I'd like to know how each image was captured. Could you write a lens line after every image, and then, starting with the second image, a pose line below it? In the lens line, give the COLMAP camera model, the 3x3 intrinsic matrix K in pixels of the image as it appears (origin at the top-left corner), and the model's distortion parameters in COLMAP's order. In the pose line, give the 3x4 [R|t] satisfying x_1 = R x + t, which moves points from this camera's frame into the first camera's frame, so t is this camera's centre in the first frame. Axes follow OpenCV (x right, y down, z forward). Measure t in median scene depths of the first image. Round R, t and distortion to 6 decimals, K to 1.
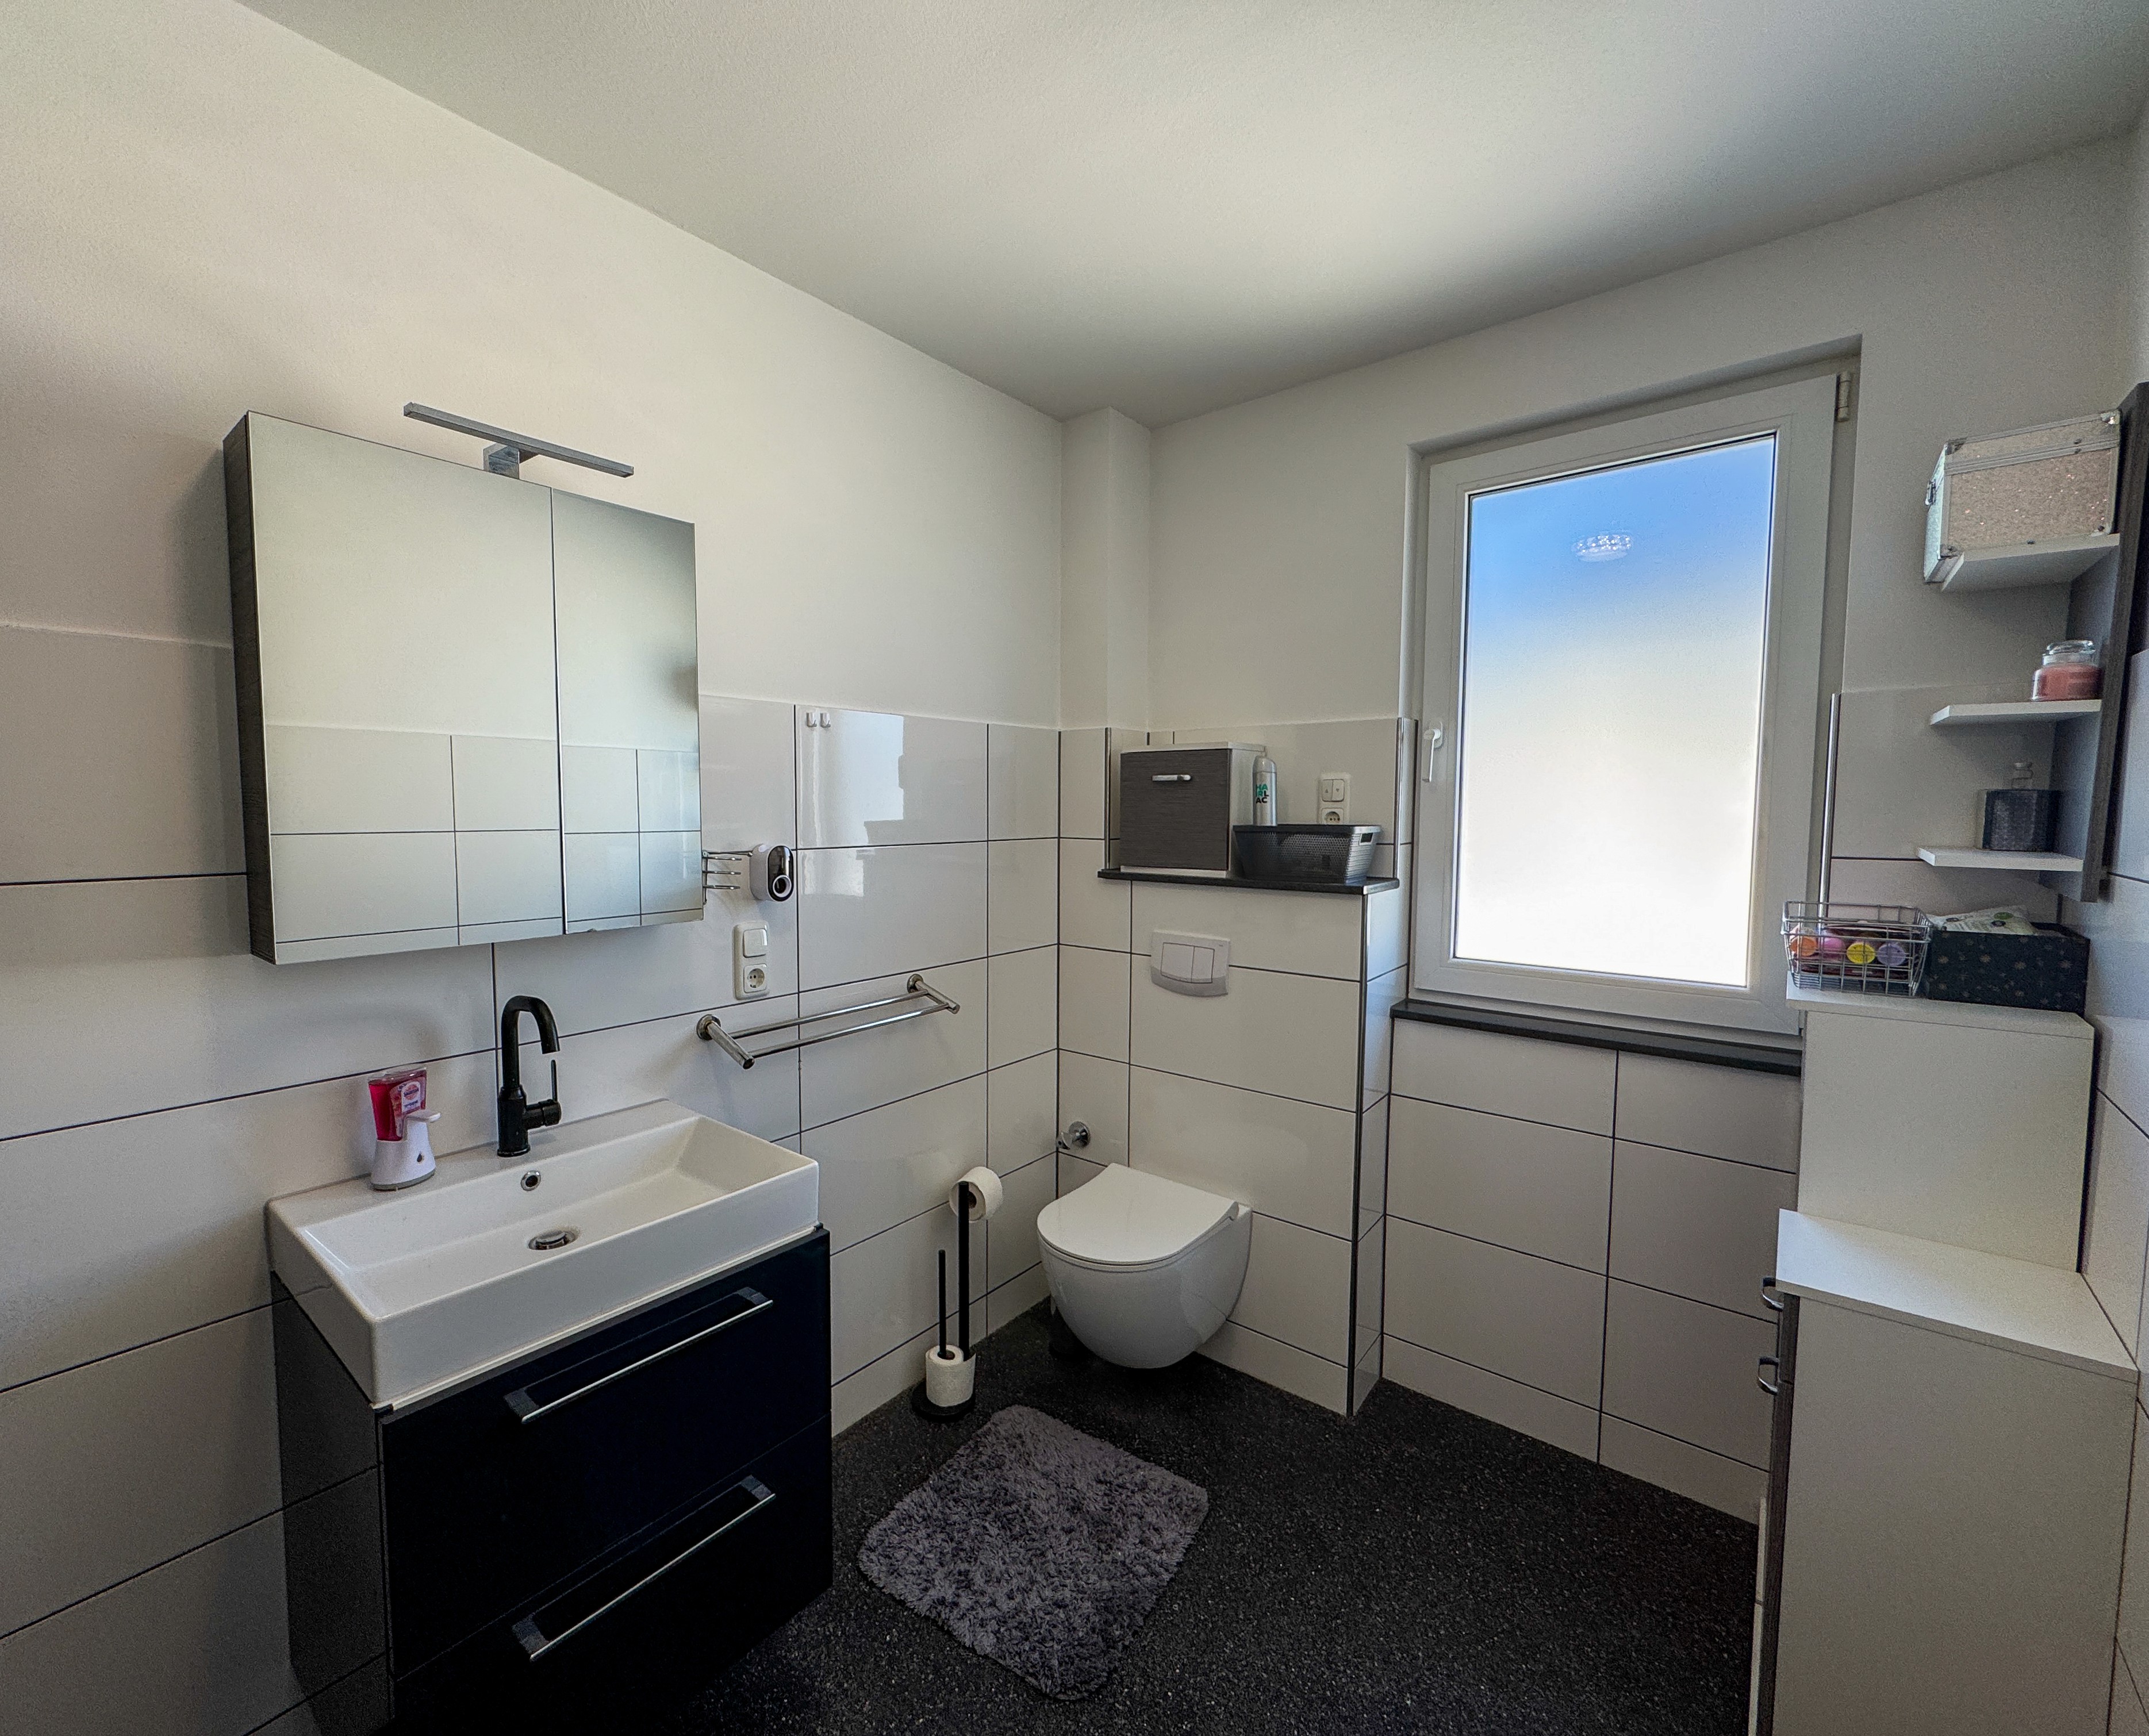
lens RADIAL K [[911.8, 0, 1074.5], [0, 911.8, 868.0], [0, 0, 1]] dist [0.000361, 0.000031]
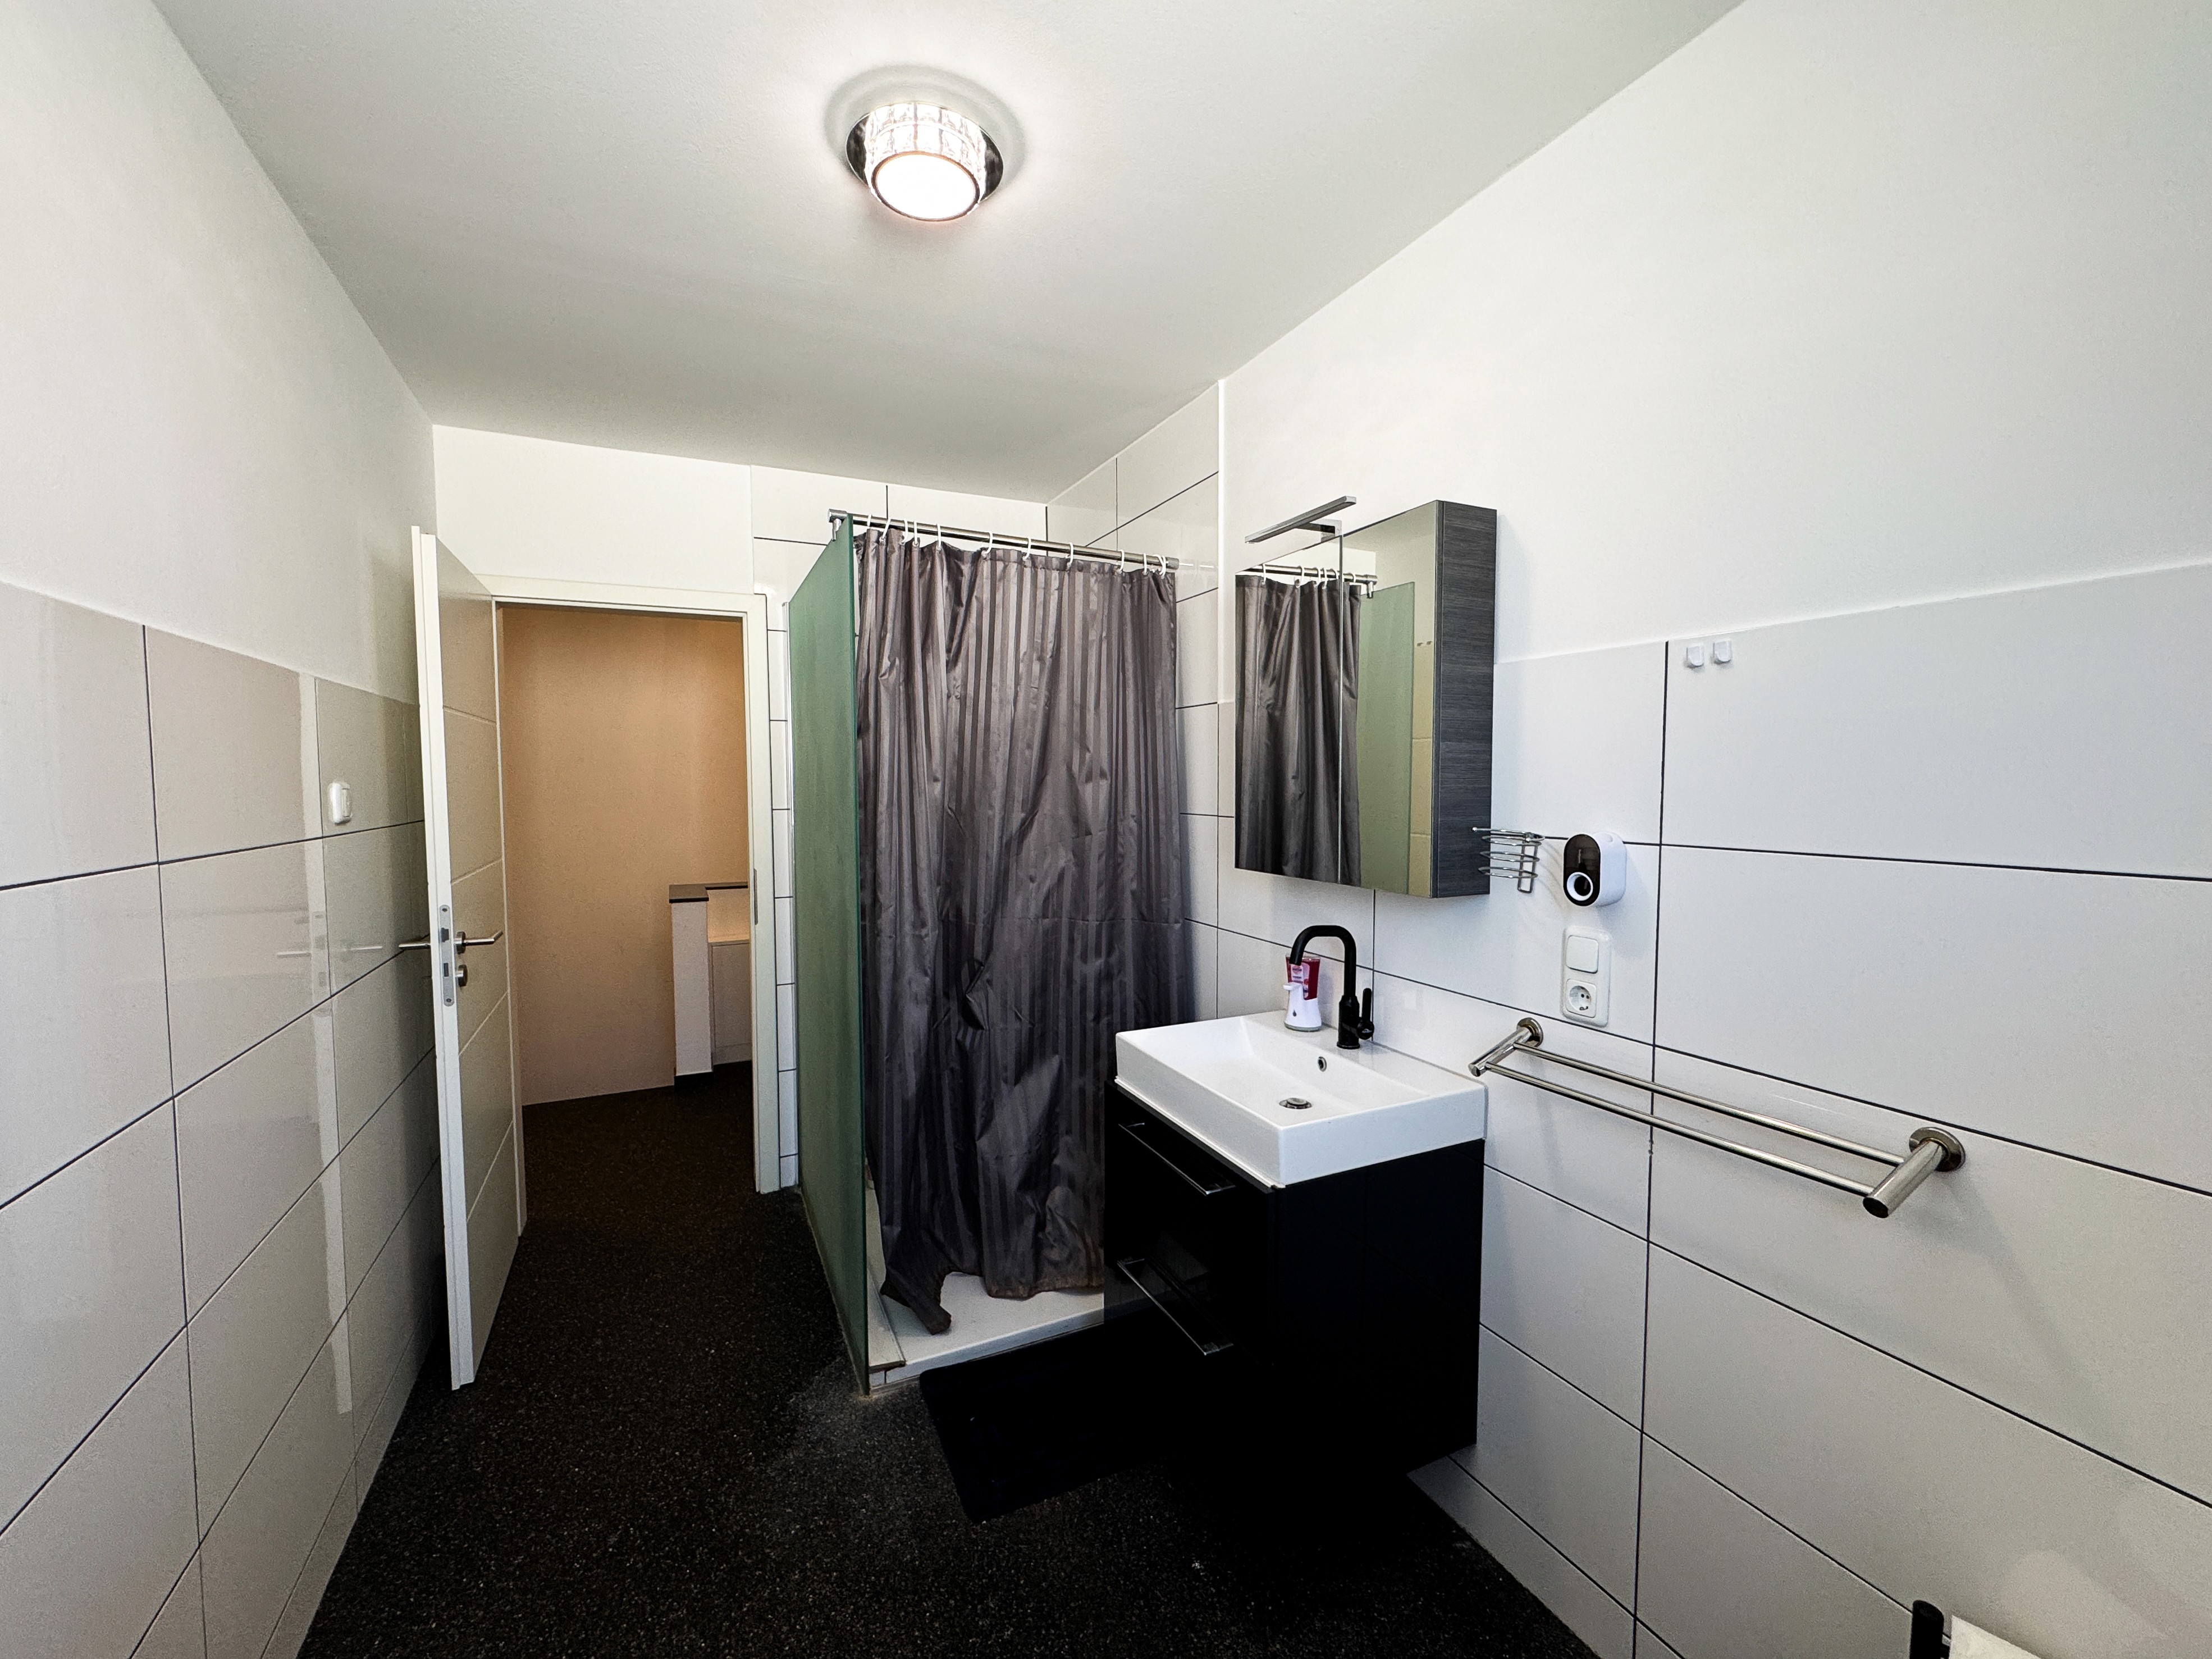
lens RADIAL K [[895.8, 0, 1106.0], [0, 895.8, 829.5], [0, 0, 1]] dist [0.000238, 0.000008]
pose [[-0.443894, 0.047655, -0.894811, 0.539878], [-0.062132, 0.994545, 0.083789, -0.067713], [0.893923, 0.092790, -0.438512, 0.965956]]
